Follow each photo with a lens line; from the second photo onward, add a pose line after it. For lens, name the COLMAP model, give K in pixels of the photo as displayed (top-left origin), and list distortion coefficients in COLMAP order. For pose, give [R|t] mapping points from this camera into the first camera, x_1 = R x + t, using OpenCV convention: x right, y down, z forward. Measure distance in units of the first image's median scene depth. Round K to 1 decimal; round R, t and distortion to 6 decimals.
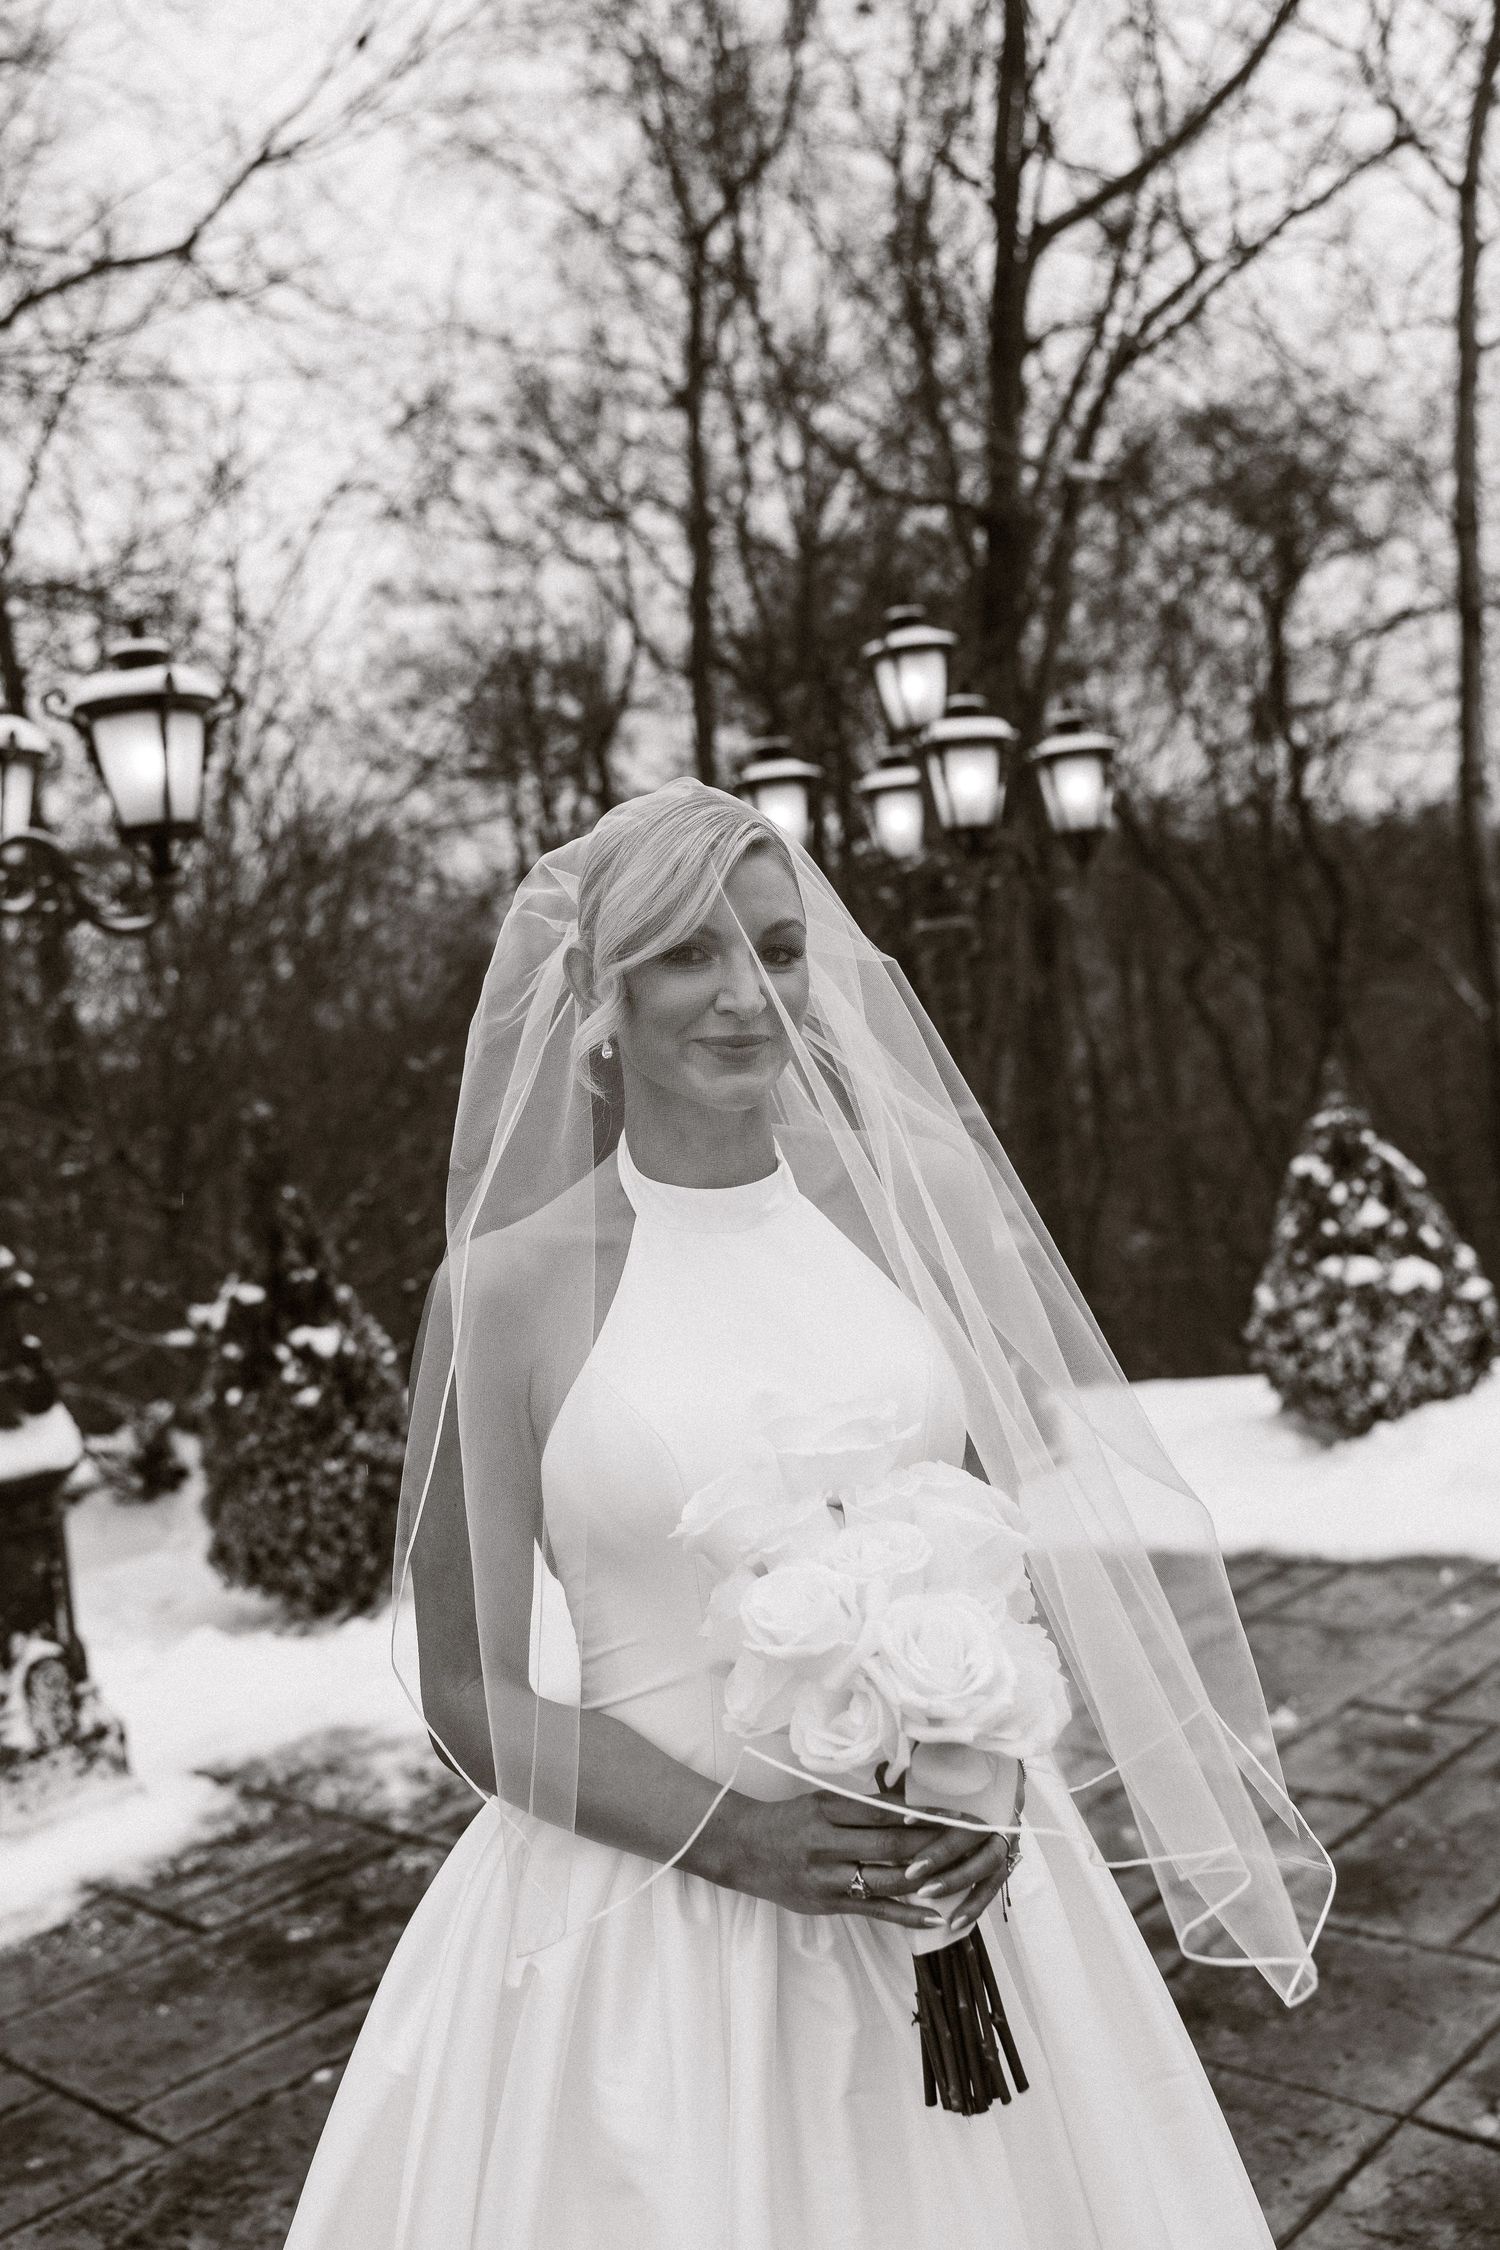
lens RADIAL K [[2442.6, 0, 632.4], [0, 2442.6, 1063.9], [0, 0, 1]] dist [0.002448, 0.008348]
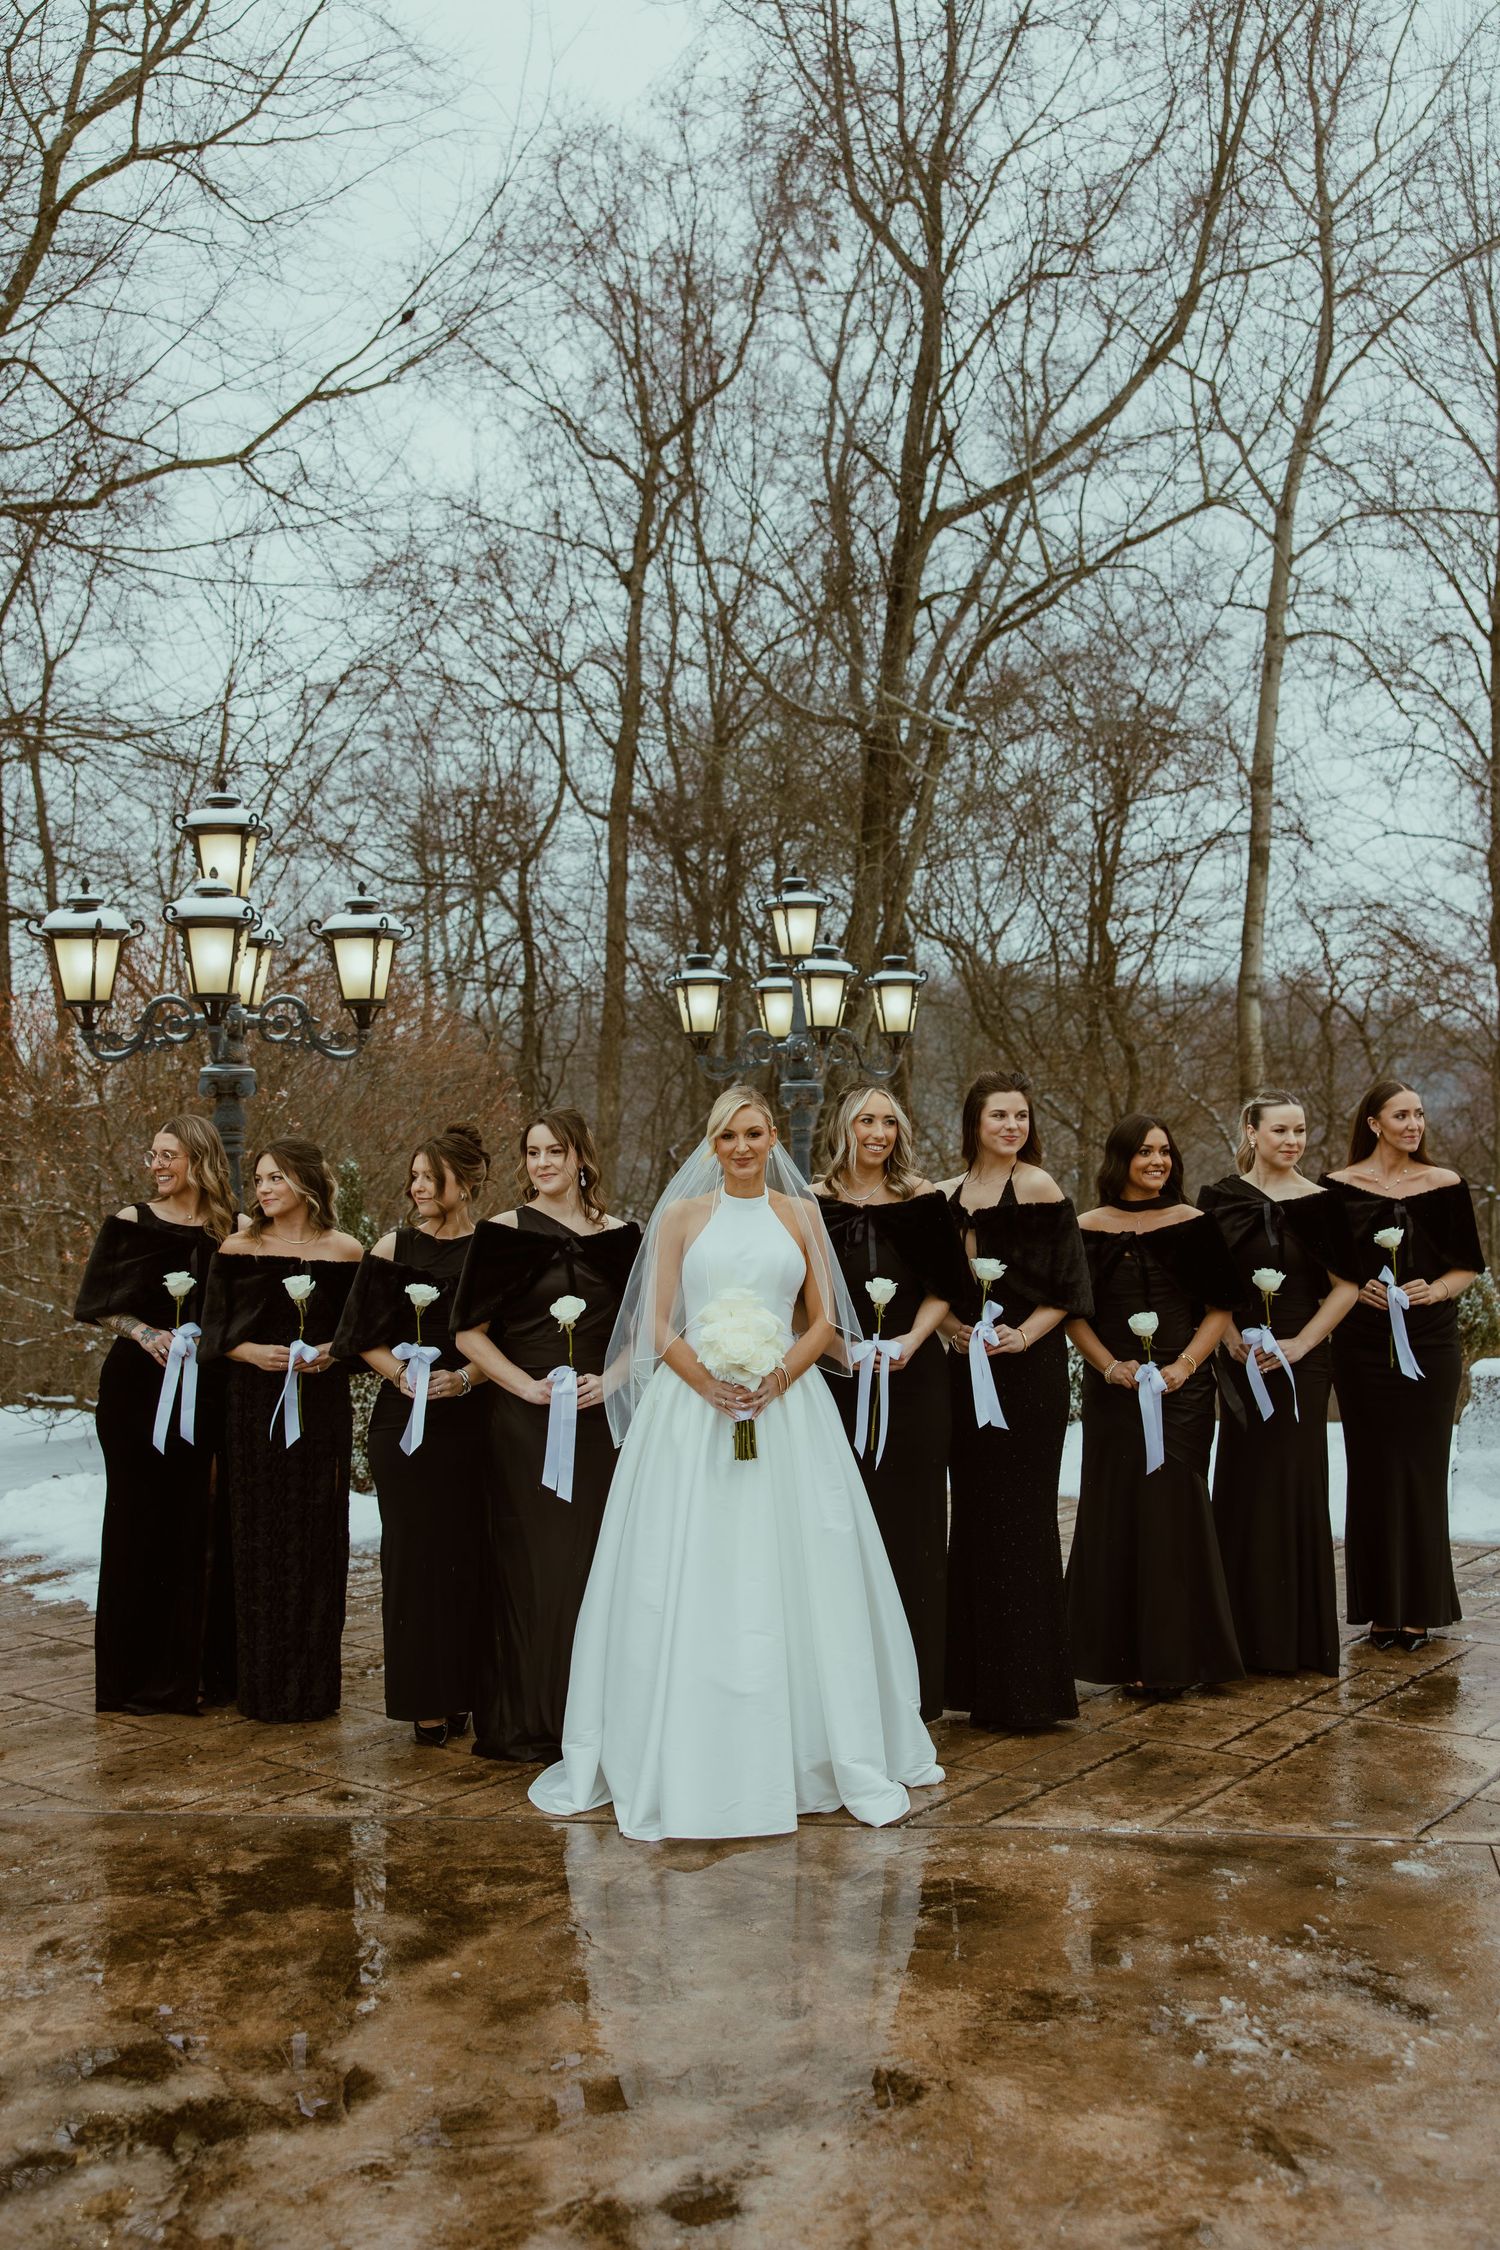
lens RADIAL K [[2252.9, 0, 750.0], [0, 2252.9, 1125.0], [0, 0, 1]] dist [0.006038, -0.011720]
pose [[0.990293, 0.094097, 0.102302, -0.014279], [-0.092308, 0.995485, -0.022094, 0.000557], [-0.103919, 0.012436, 0.994508, -0.122505]]
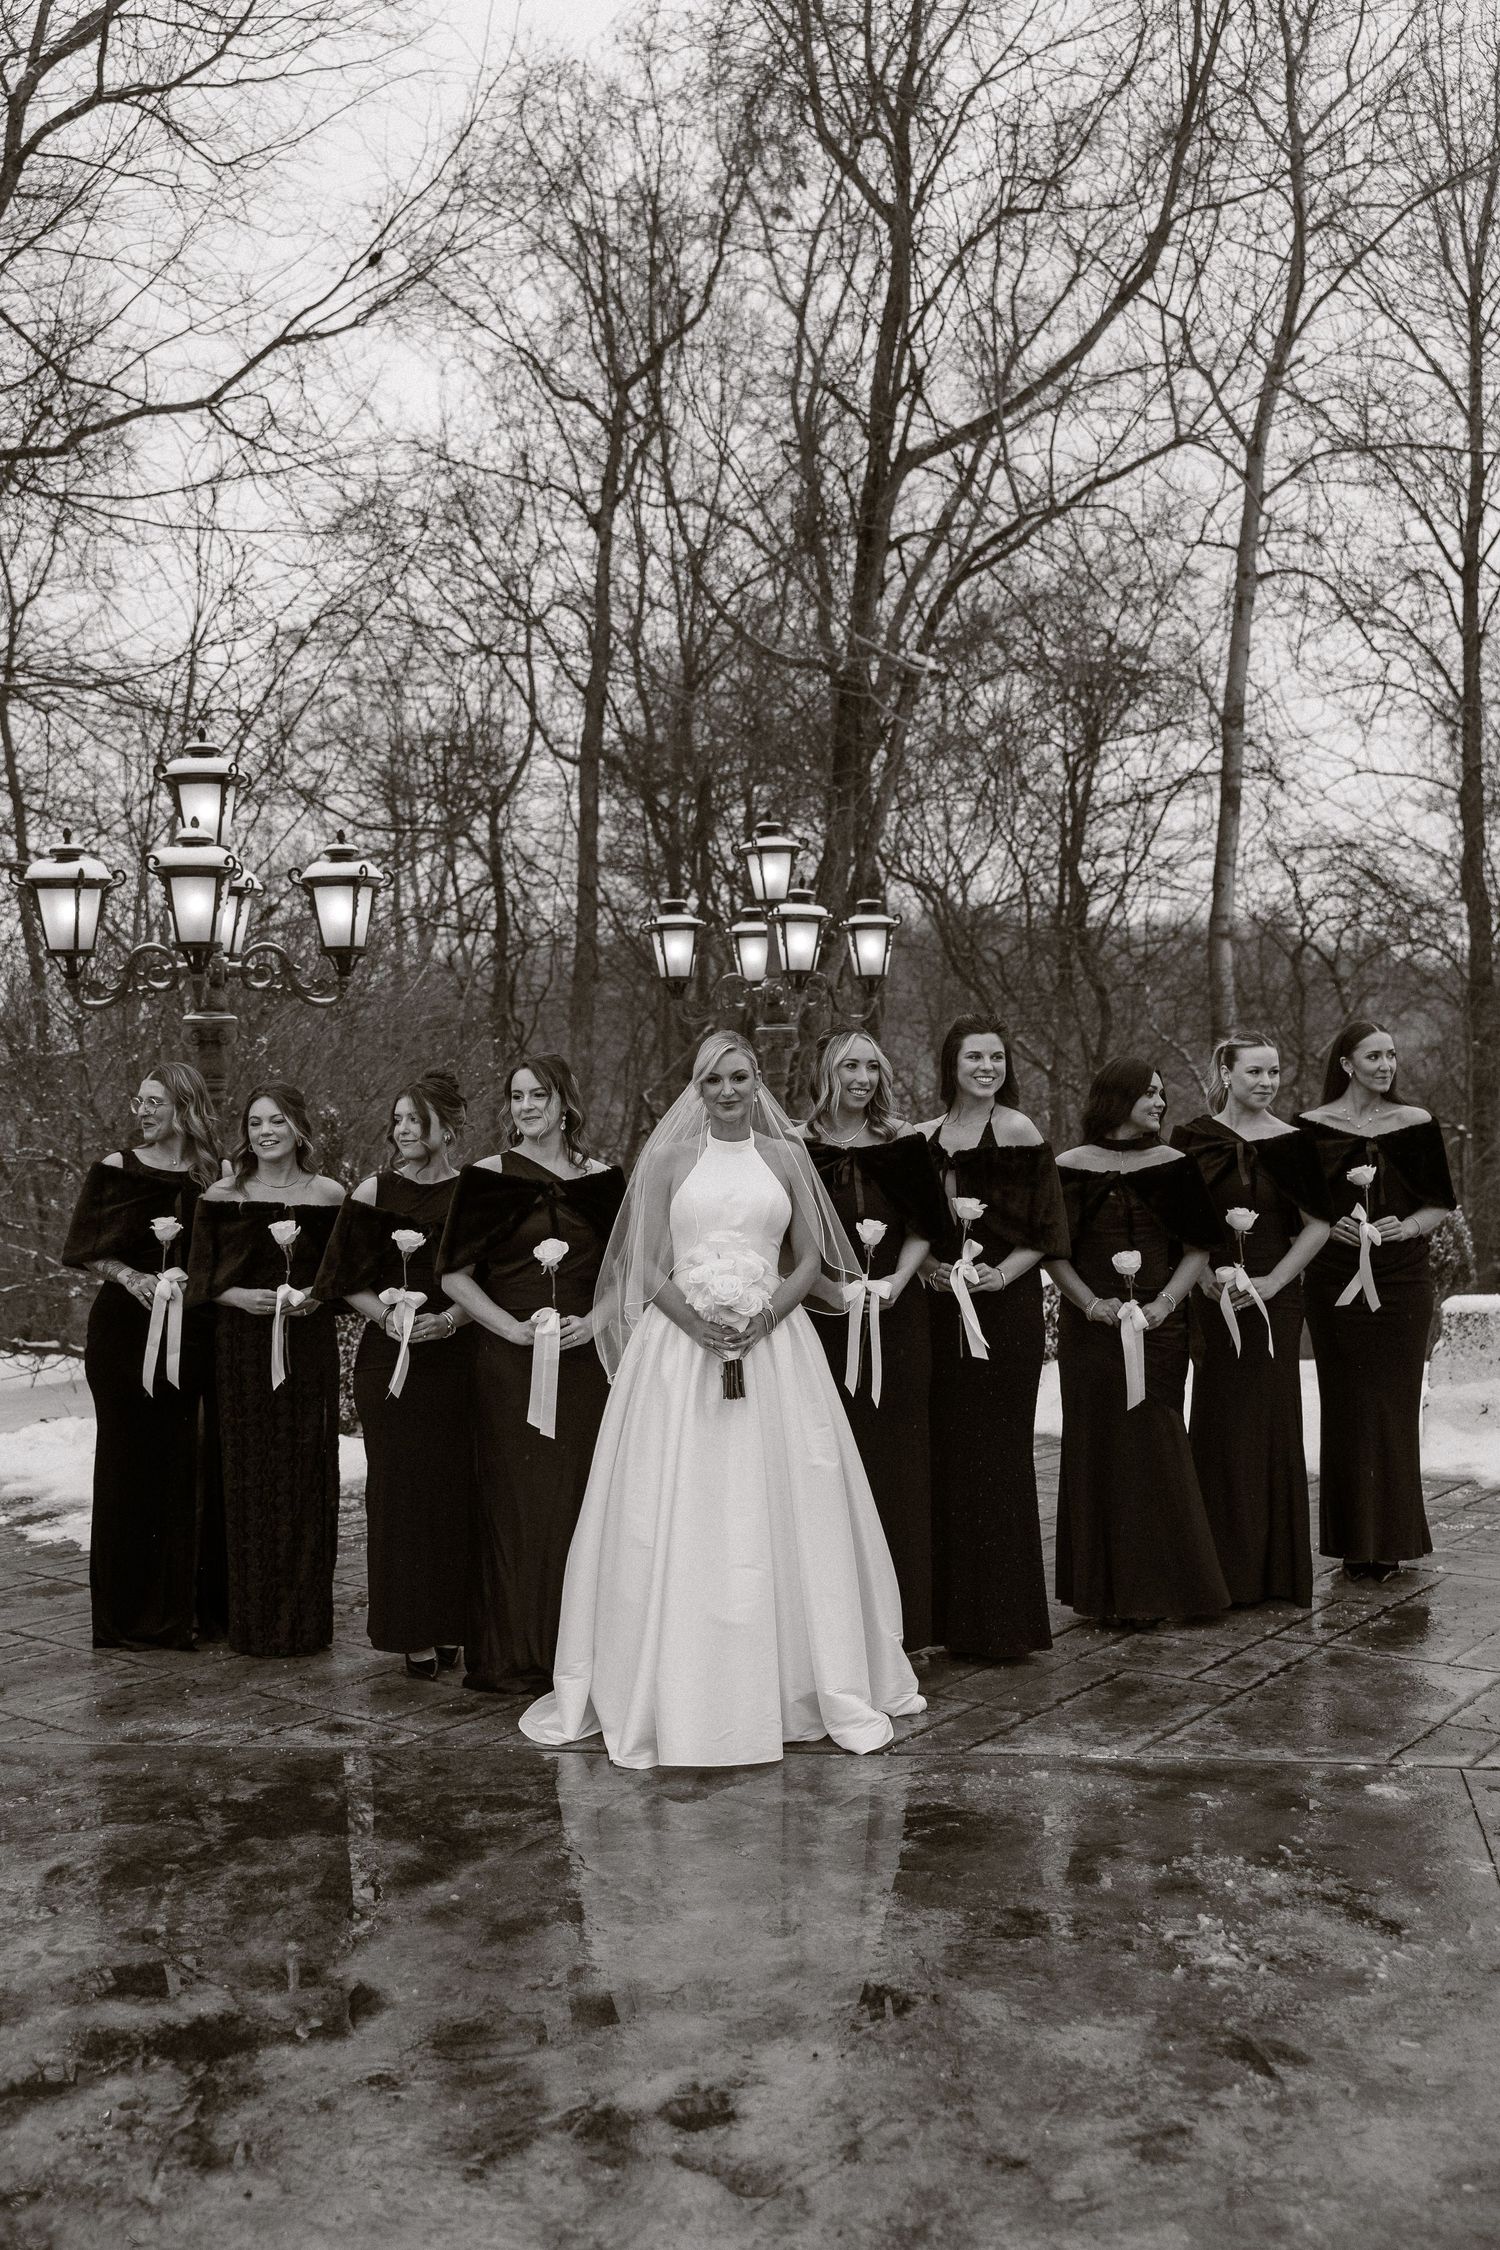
lens RADIAL K [[2247.0, 0, 711.4], [0, 2247.0, 1123.5], [0, 0, 1]] dist [0.008835, -0.016531]
pose [[0.991330, 0.085287, 0.099951, -0.015325], [-0.085992, 0.996292, 0.002755, 0.000613], [-0.099346, -0.011326, 0.994989, -0.124747]]
